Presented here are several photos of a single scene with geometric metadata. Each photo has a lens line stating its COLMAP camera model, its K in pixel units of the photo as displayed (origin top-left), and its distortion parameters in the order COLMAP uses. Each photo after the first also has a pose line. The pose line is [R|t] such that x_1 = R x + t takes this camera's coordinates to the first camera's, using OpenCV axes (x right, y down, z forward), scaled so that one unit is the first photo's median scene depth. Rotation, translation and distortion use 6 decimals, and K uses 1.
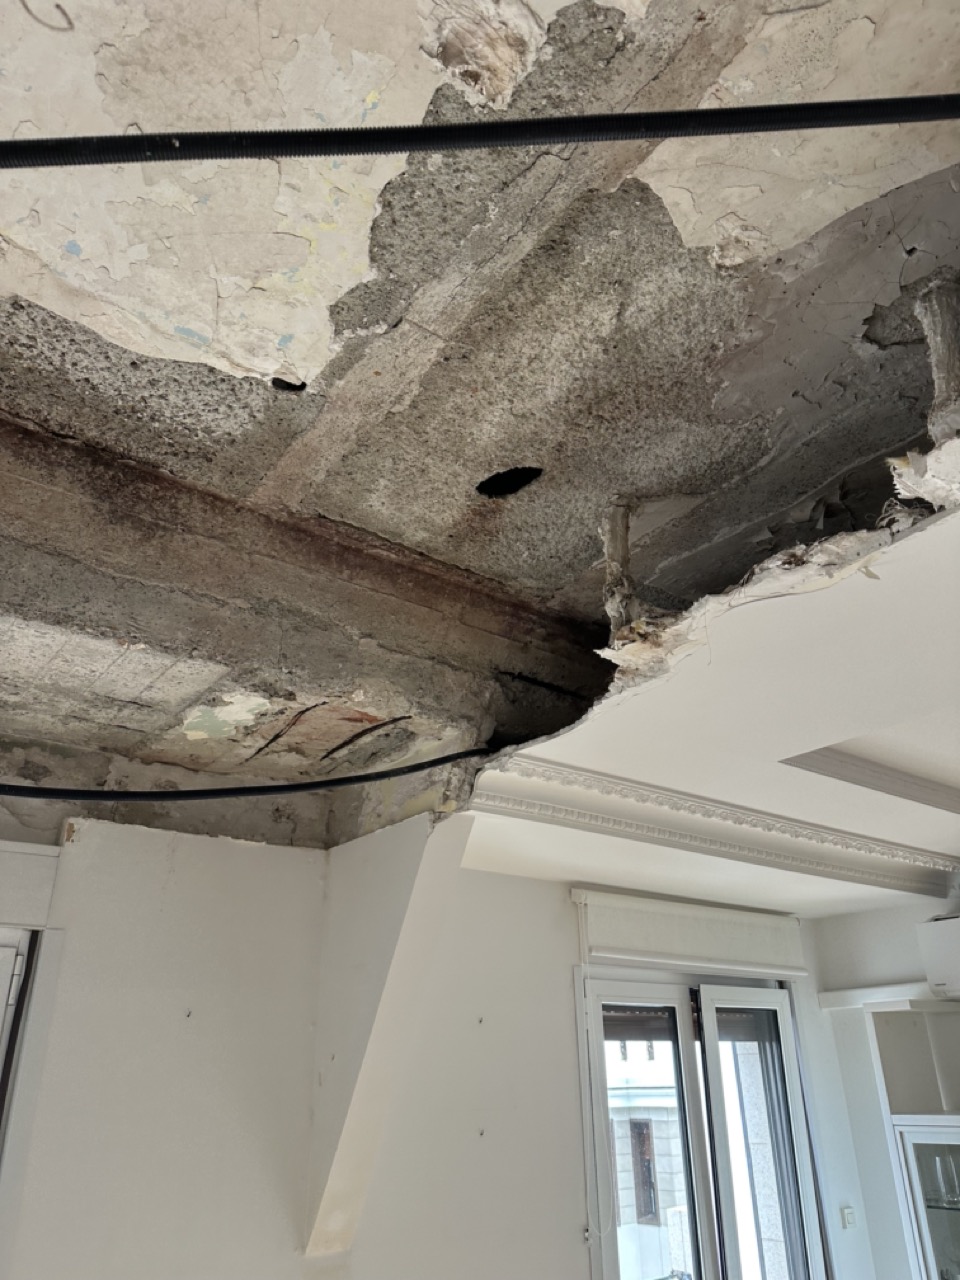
lens RADIAL K [[896.3, 0, 486.7], [0, 896.3, 642.2], [0, 0, 1]] dist [0.150087, -0.201706]
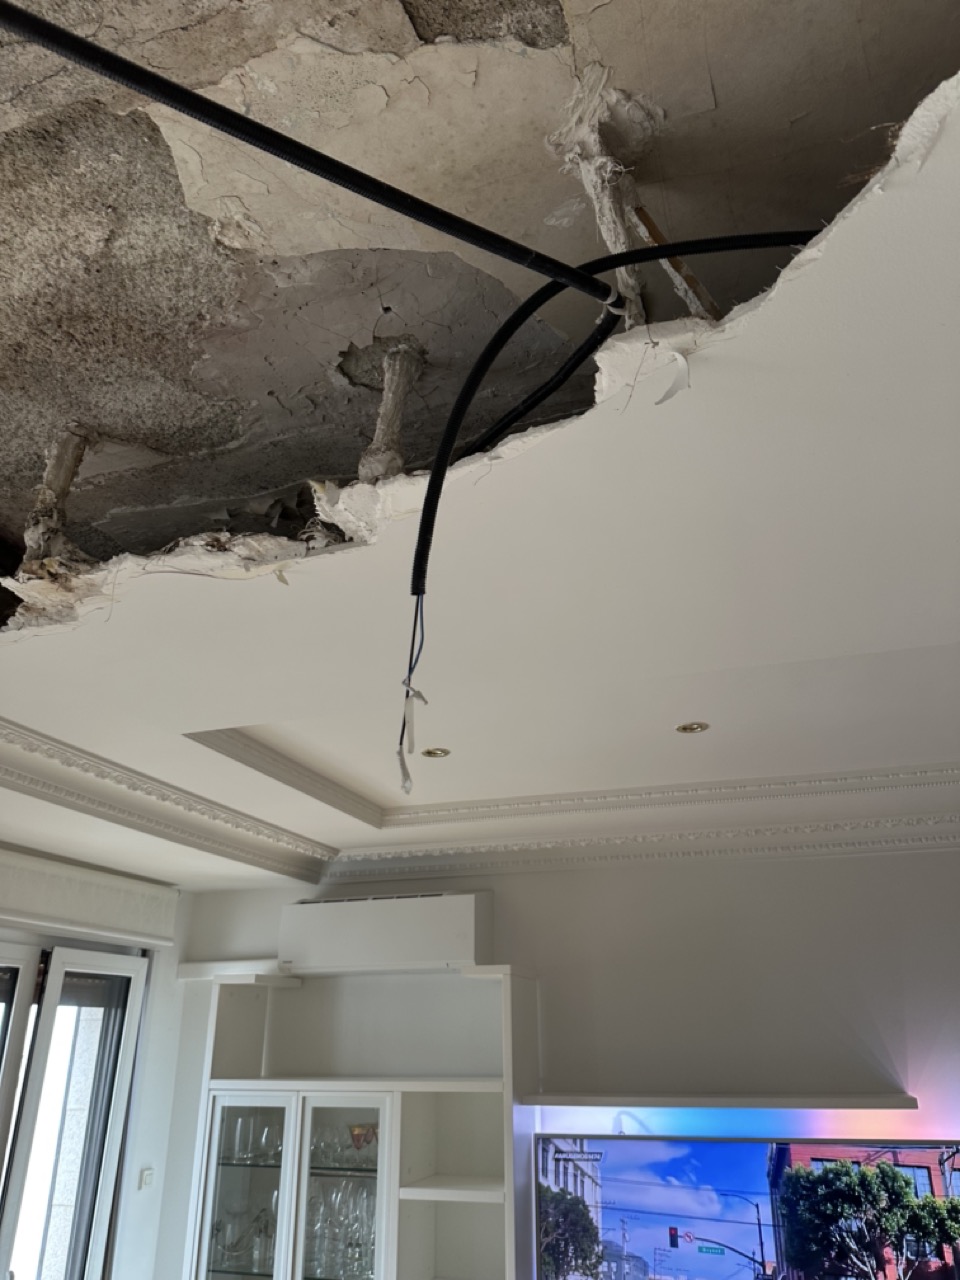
lens RADIAL K [[916.5, 0, 487.2], [0, 916.5, 640.9], [0, 0, 1]] dist [0.045416, -0.053126]
pose [[0.824578, 0.243348, 0.510738, 0.059699], [-0.256507, 0.965453, -0.045875, -0.010825], [-0.504257, -0.093180, 0.858512, -0.046648]]
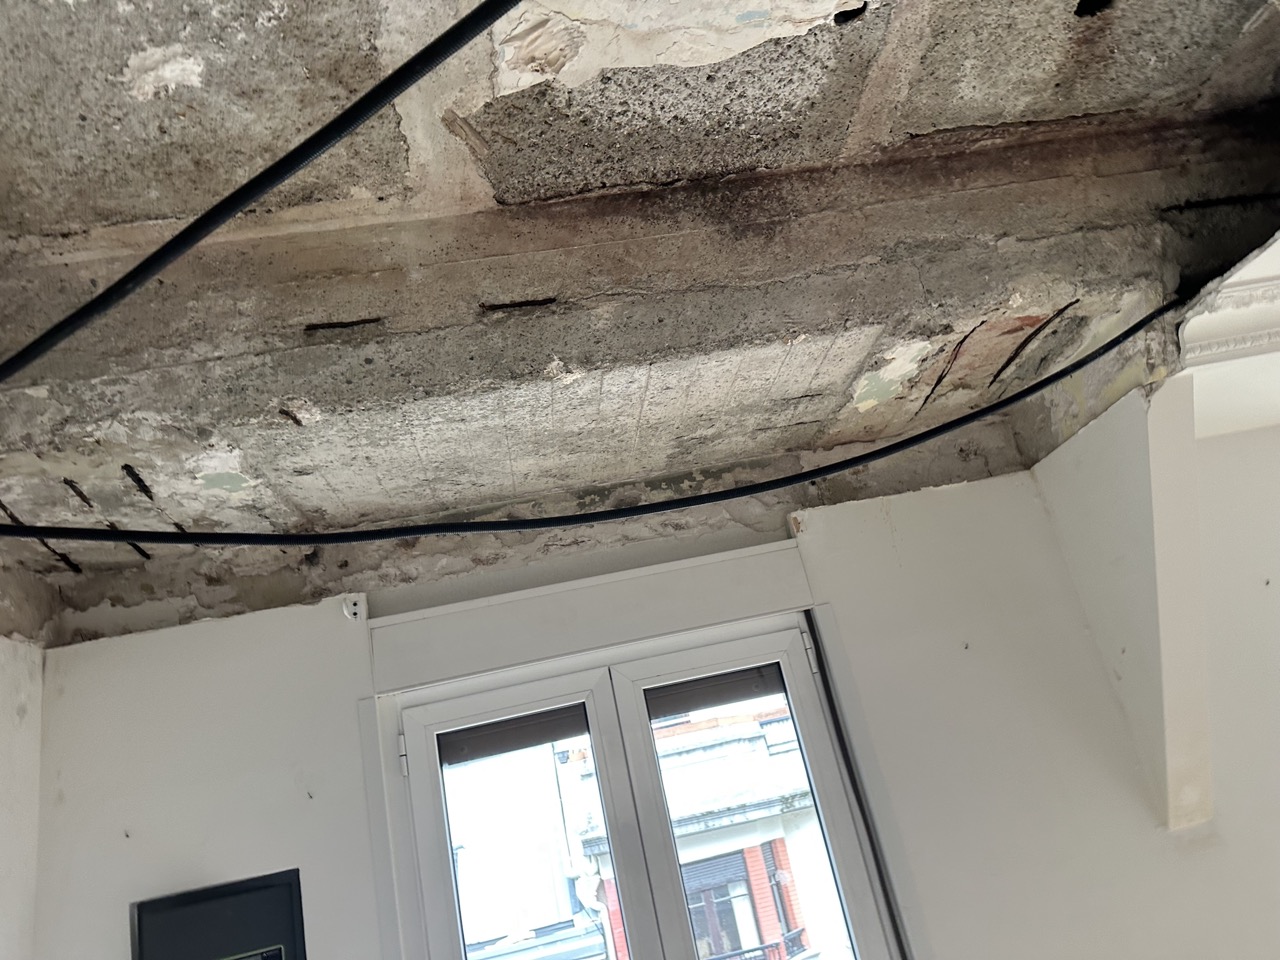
lens RADIAL K [[914.5, 0, 651.0], [0, 914.5, 478.5], [0, 0, 1]] dist [0.053464, -0.069061]
pose [[0.824756, -0.336716, -0.454312, -0.091244], [0.406322, 0.911625, 0.061979, 0.016190], [0.393293, -0.235715, 0.888684, -0.055517]]
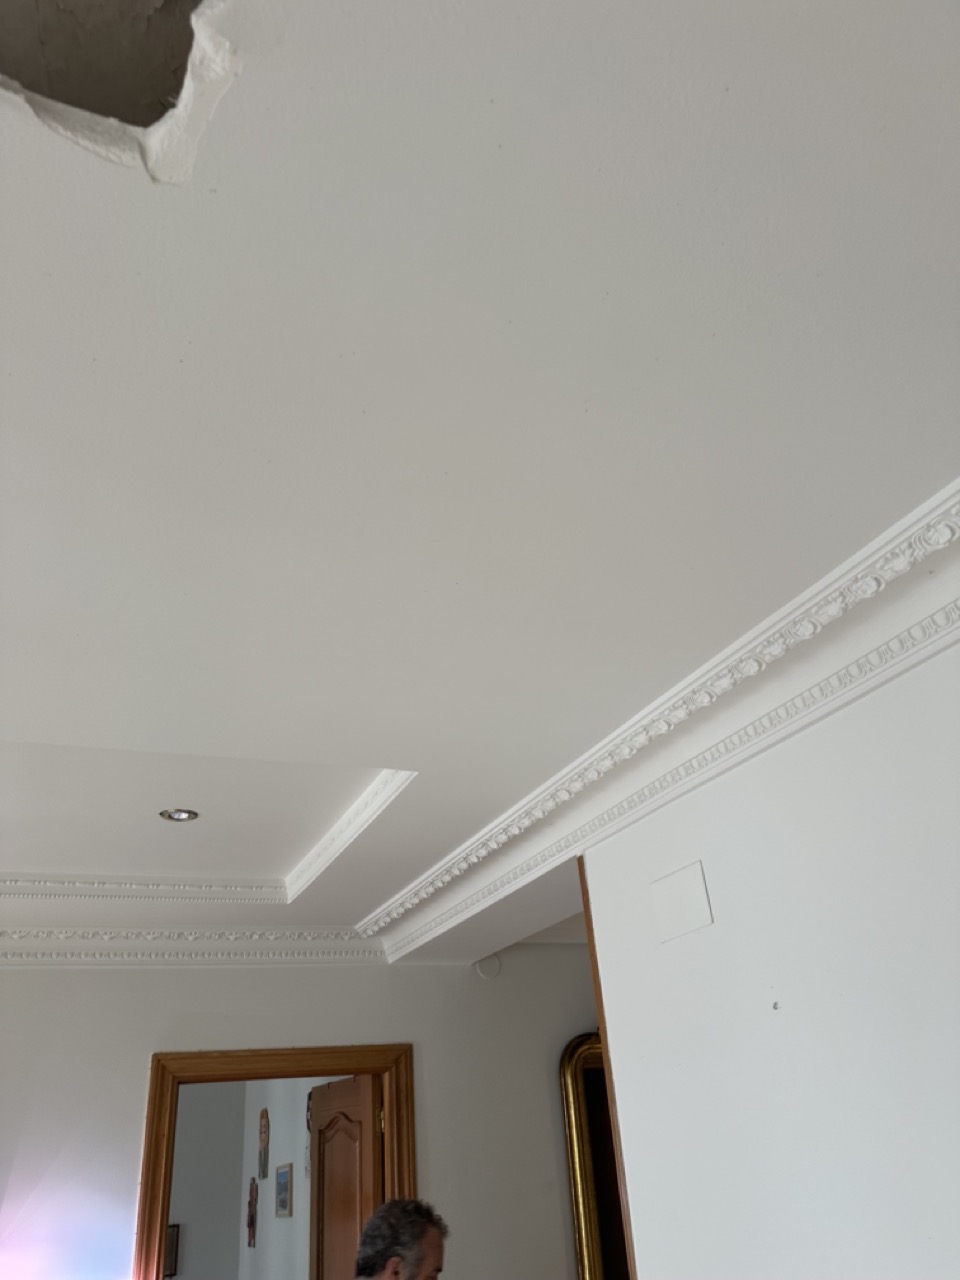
lens RADIAL K [[895.8, 0, 480.0], [0, 895.8, 640.0], [0, 0, 1]] dist [0.102778, -0.138114]
pose [[0.250537, 0.468309, 0.847300, 0.225646], [-0.361812, 0.857087, -0.366734, -0.073252], [-0.897955, -0.214683, 0.384172, -0.135119]]
